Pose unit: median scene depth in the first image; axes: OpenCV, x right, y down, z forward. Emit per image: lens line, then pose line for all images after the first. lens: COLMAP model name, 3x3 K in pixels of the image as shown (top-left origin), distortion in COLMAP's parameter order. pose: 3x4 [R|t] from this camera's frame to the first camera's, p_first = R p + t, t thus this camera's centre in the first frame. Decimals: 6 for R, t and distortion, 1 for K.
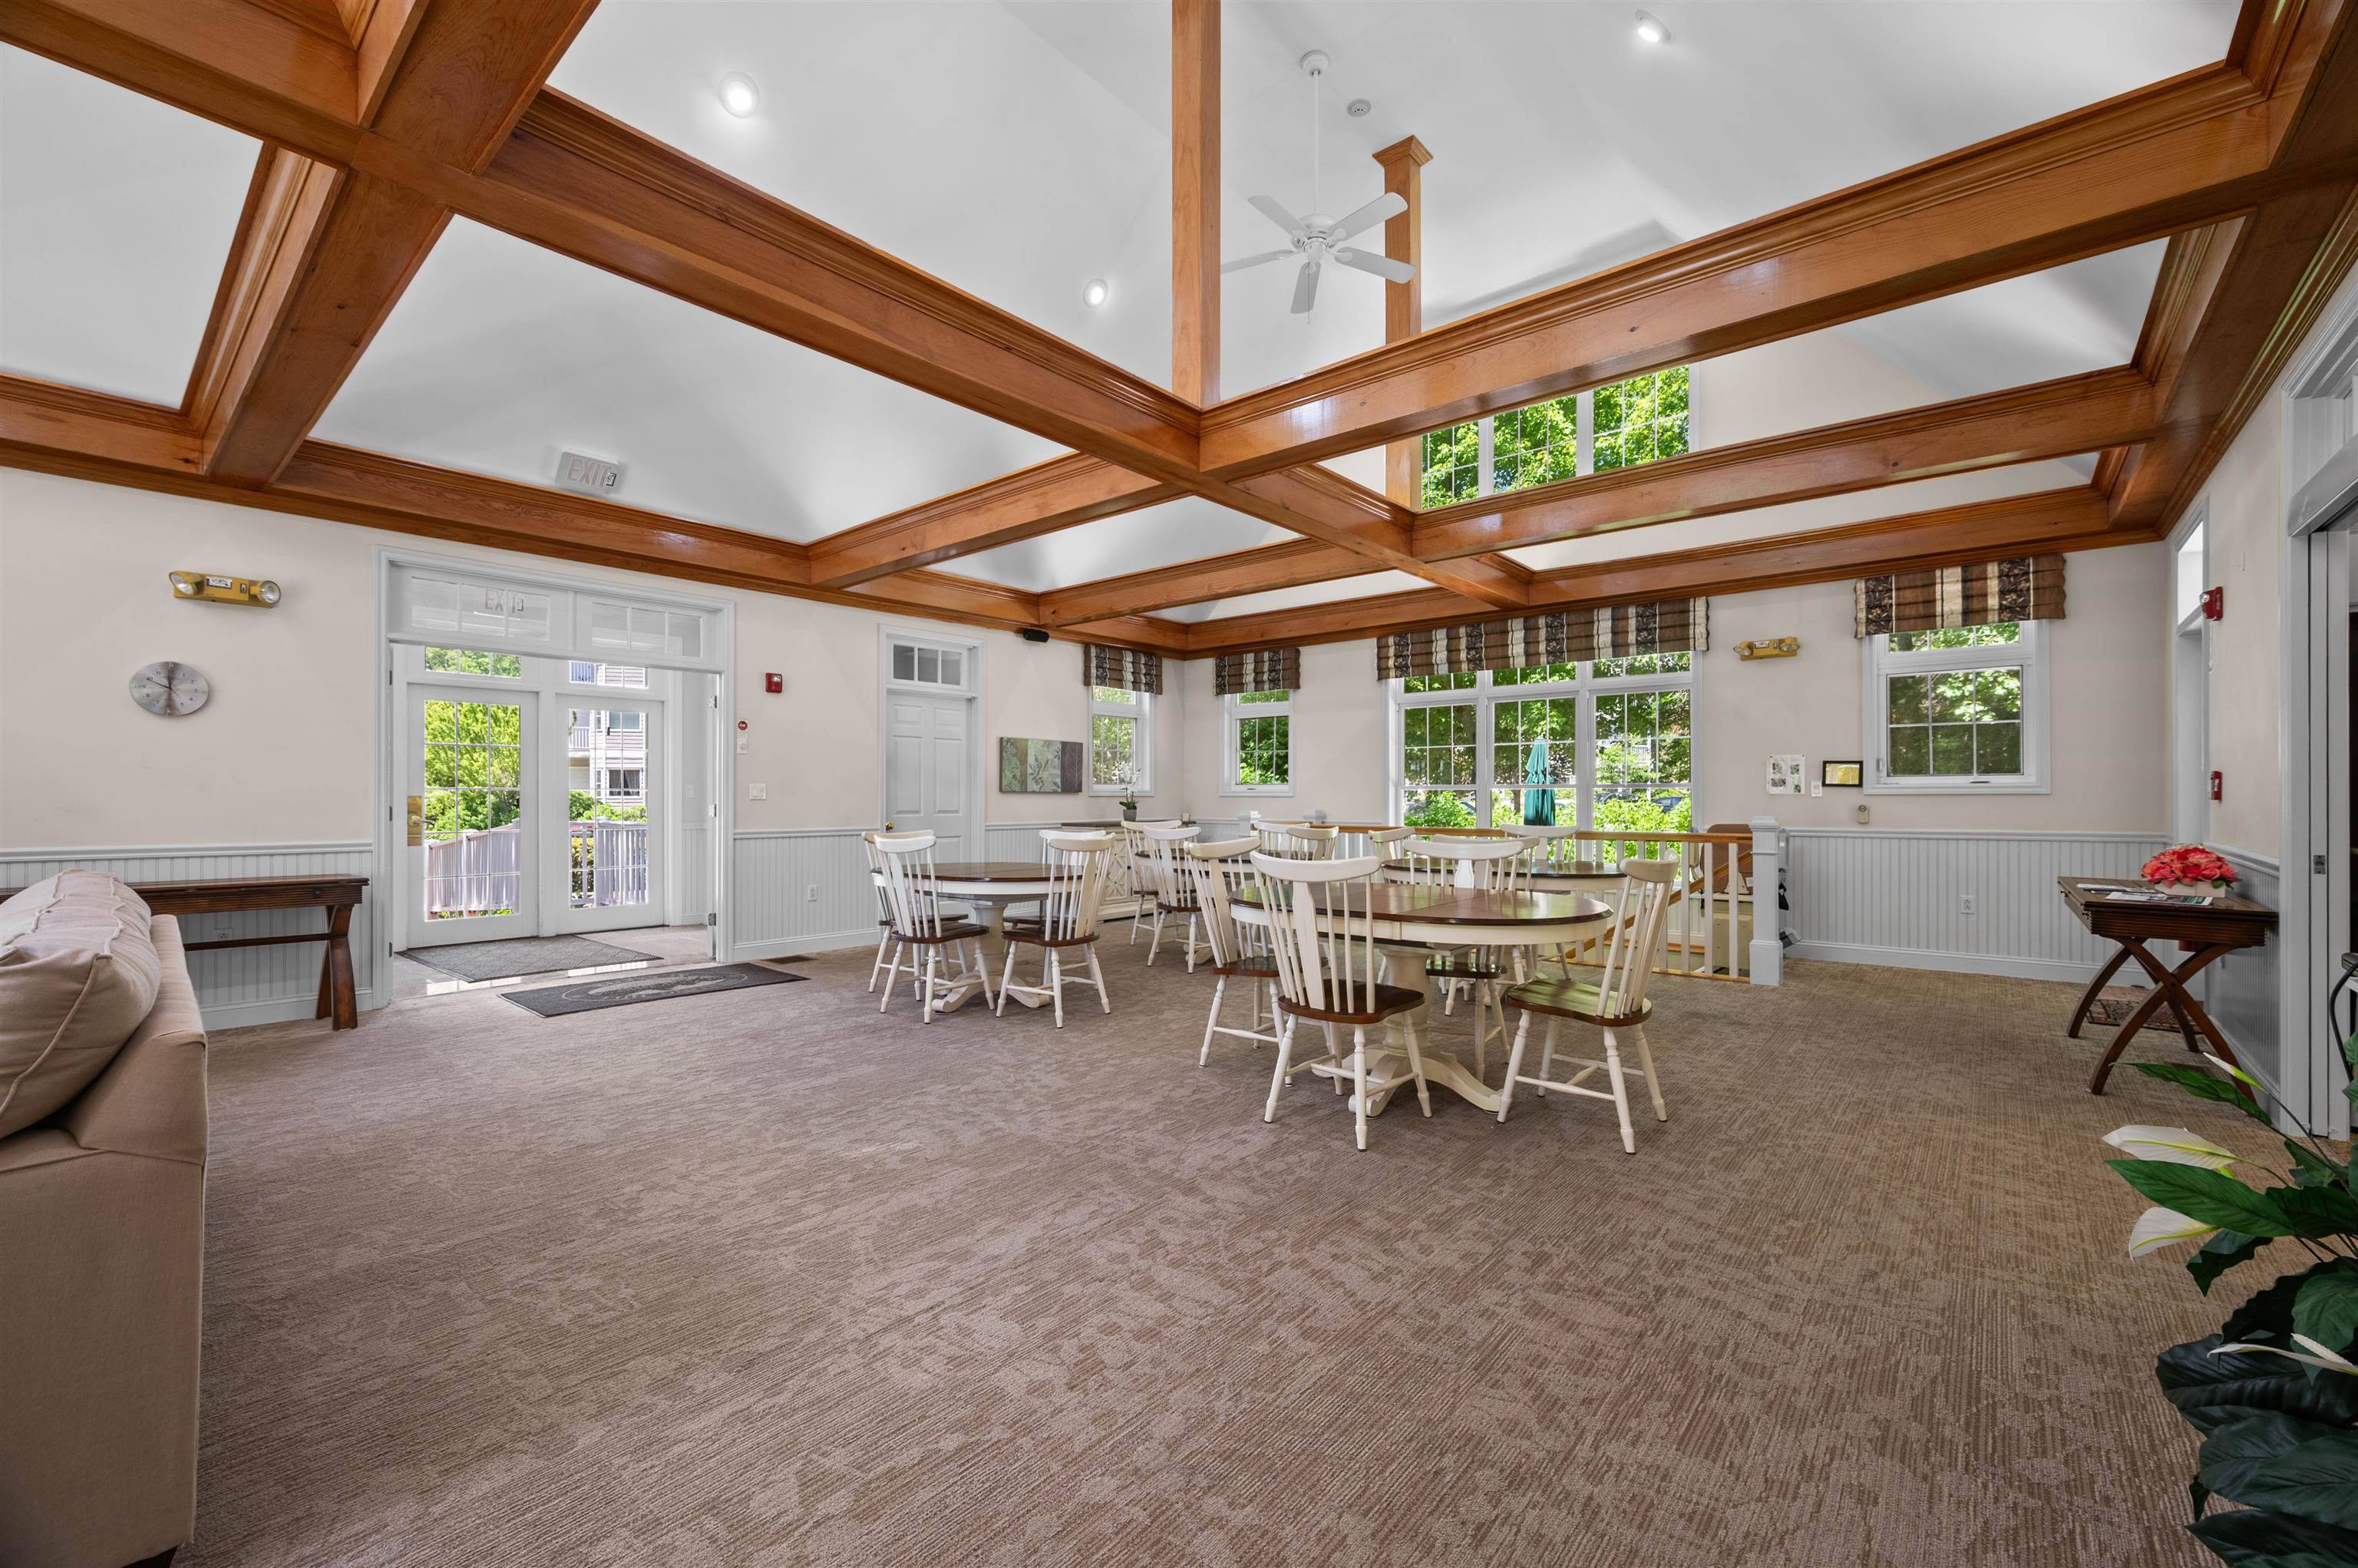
lens RADIAL K [[959.7, 0, 1189.8], [0, 959.7, 793.2], [0, 0, 1]] dist [-0.001727, -0.000537]
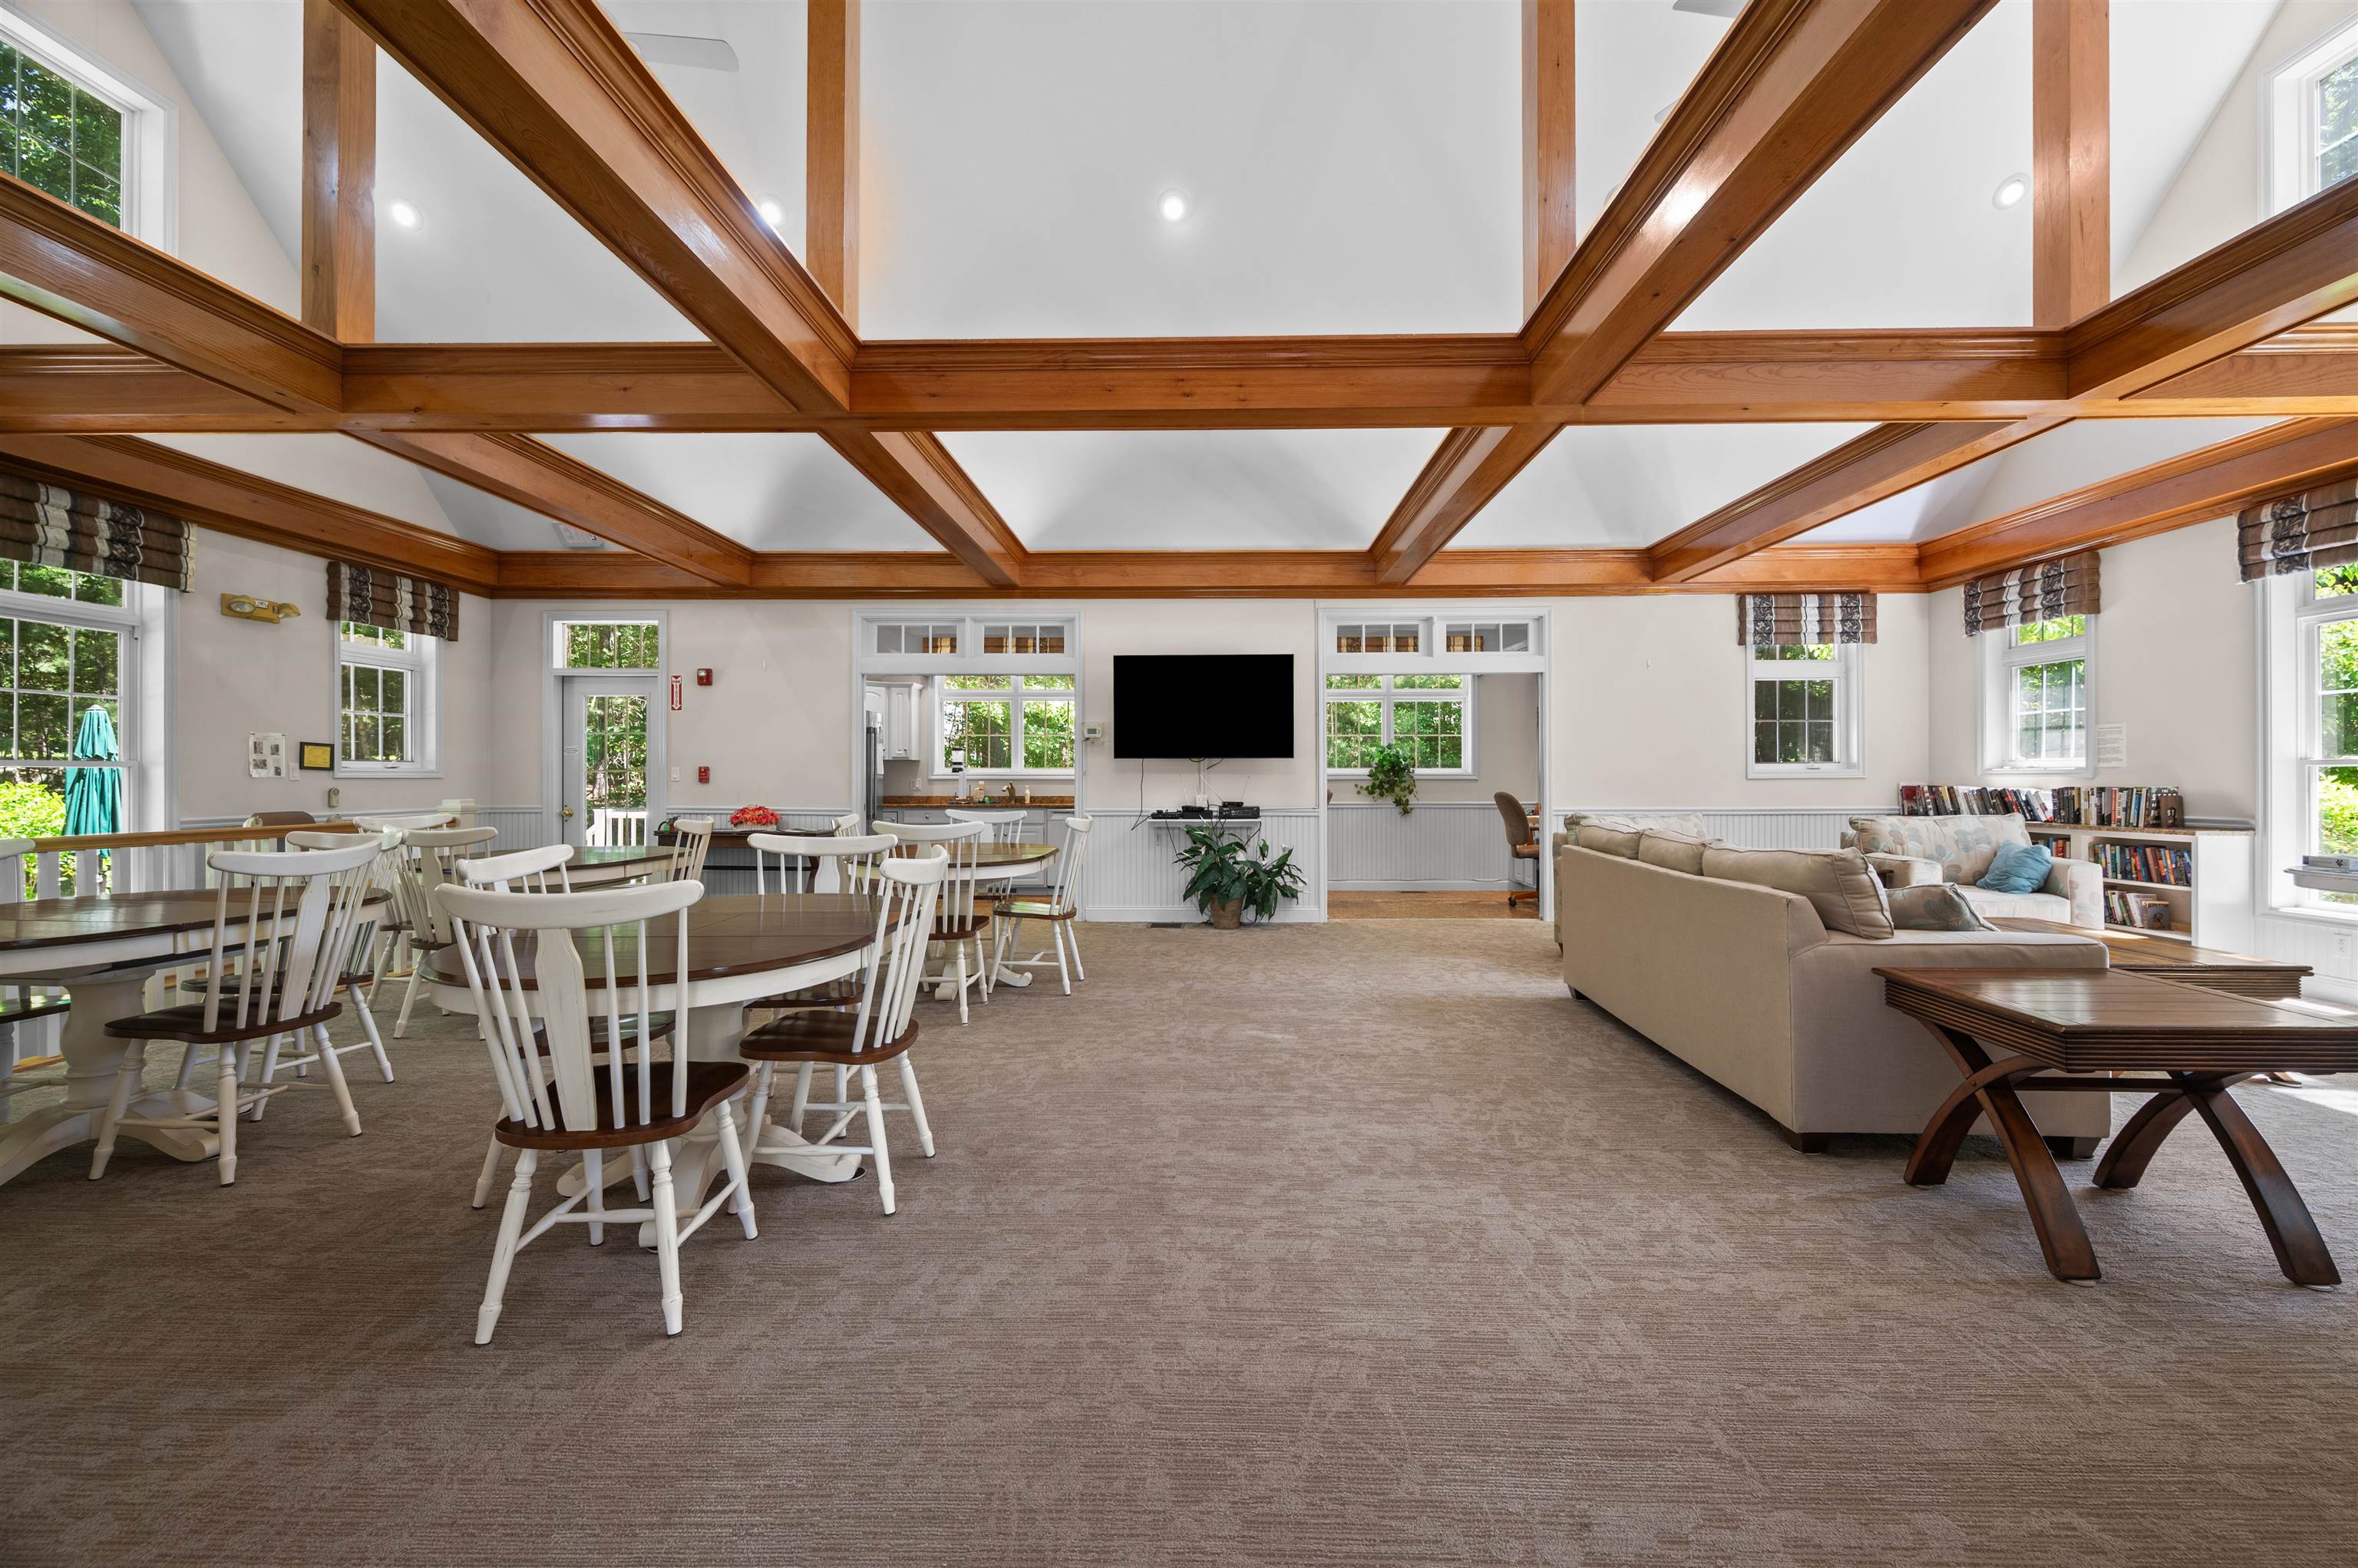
lens RADIAL K [[959.7, 0, 1186.0], [0, 959.7, 779.6], [0, 0, 1]] dist [-0.001727, -0.000537]
pose [[-0.626864, 0.002262, 0.779126, -0.921273], [-0.004795, 0.999966, -0.006761, 0.007656], [-0.779114, -0.007974, -0.626831, 1.365003]]
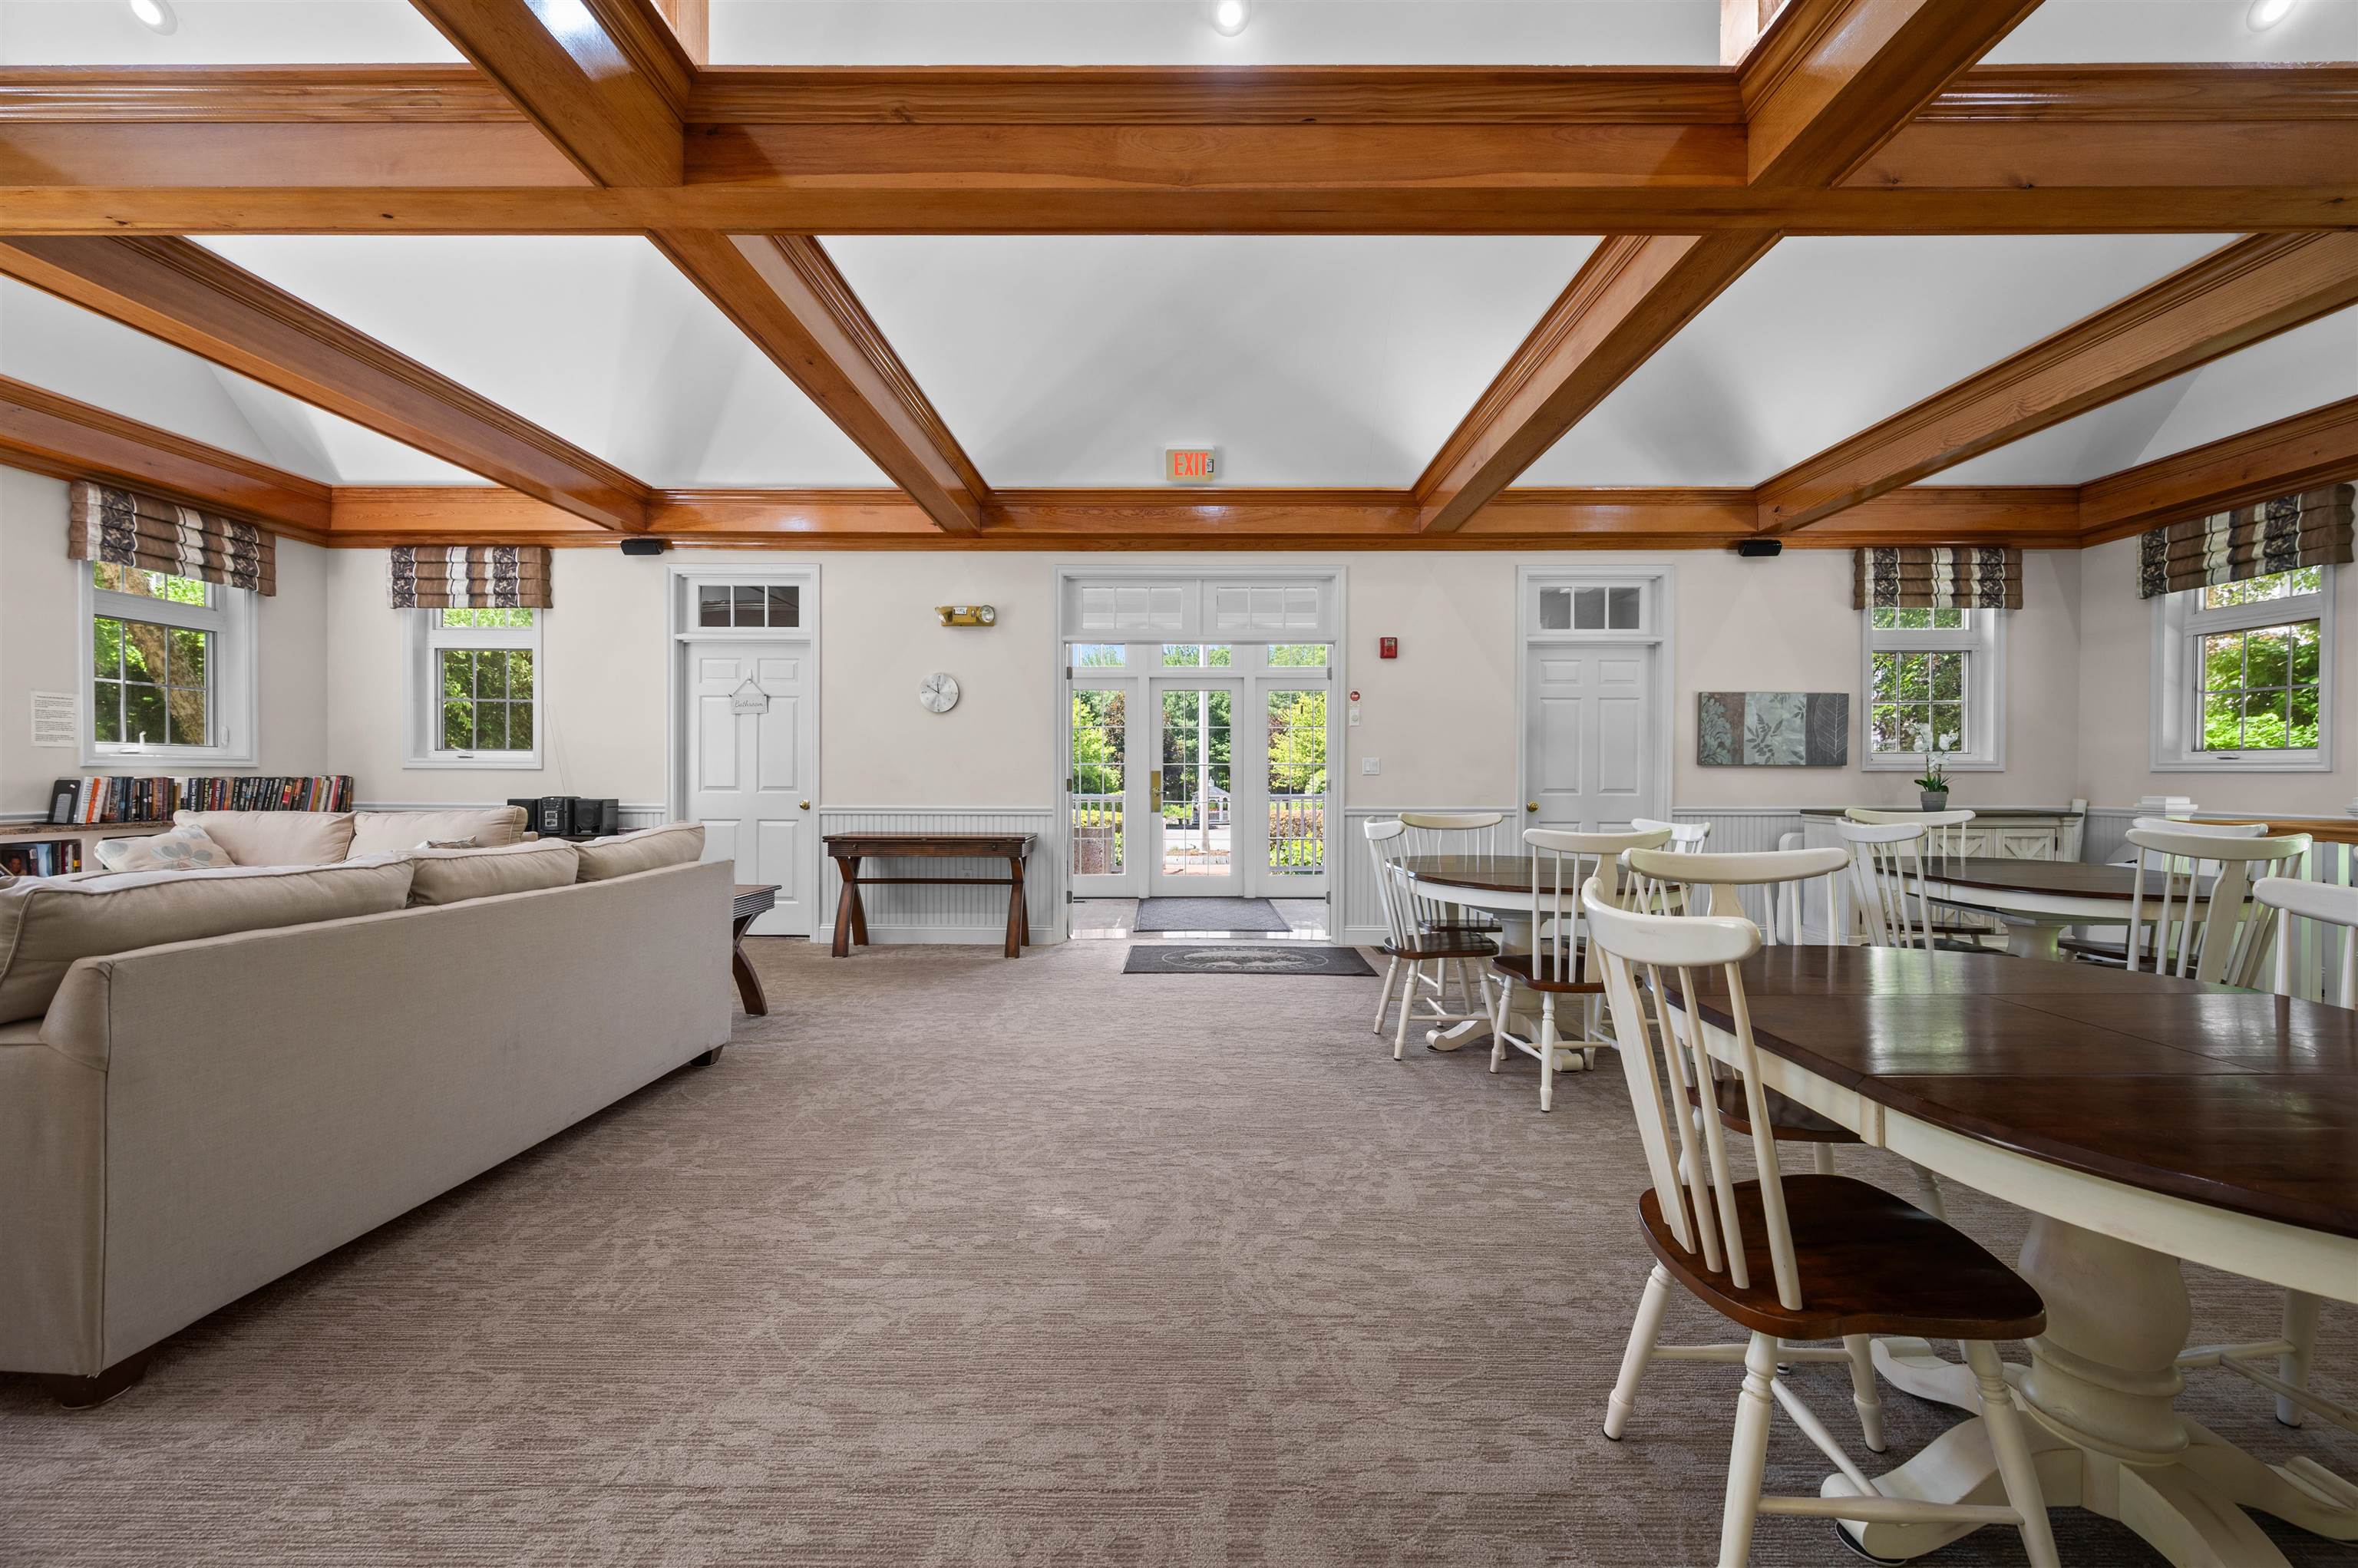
lens RADIAL K [[966.1, 0, 1180.5], [0, 966.1, 782.3], [0, 0, 1]] dist [-0.001389, -0.000600]
pose [[0.638559, 0.007964, -0.769531, 0.238009], [0.002248, 0.999923, 0.012214, 0.003740], [0.769569, -0.009529, 0.638492, 0.392852]]
